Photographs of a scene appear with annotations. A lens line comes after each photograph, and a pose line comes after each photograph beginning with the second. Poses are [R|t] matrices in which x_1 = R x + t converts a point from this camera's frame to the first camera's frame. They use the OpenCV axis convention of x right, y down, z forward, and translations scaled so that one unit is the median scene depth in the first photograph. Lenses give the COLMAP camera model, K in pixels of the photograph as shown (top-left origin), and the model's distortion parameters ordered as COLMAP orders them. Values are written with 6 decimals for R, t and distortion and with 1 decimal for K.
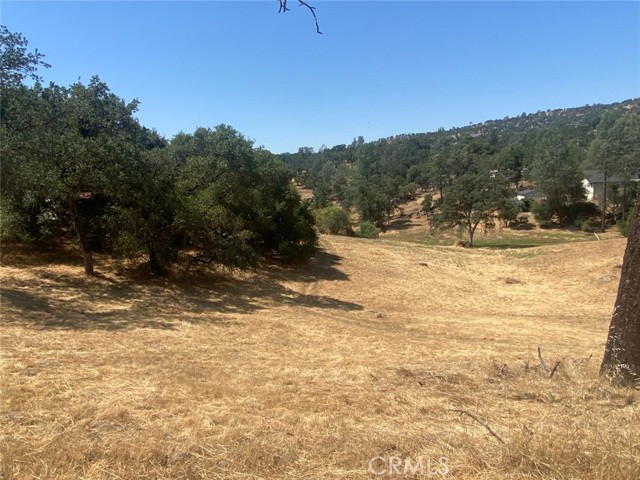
lens RADIAL K [[403.3, 0, 320.0], [0, 403.3, 240.0], [0, 0, 1]] dist [0.066528, -0.088598]
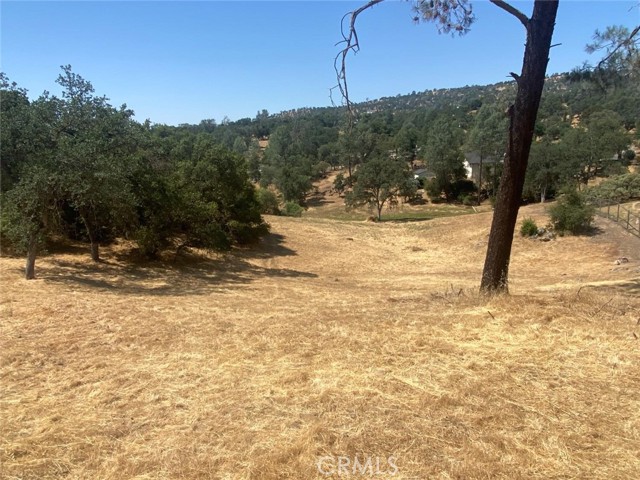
lens RADIAL K [[403.3, 0, 320.0], [0, 403.3, 240.0], [0, 0, 1]] dist [0.066528, -0.088598]
pose [[0.972161, -0.041936, 0.230530, -0.060328], [0.026855, 0.997312, 0.068173, -0.011839], [-0.232769, -0.060084, 0.970674, -0.086725]]
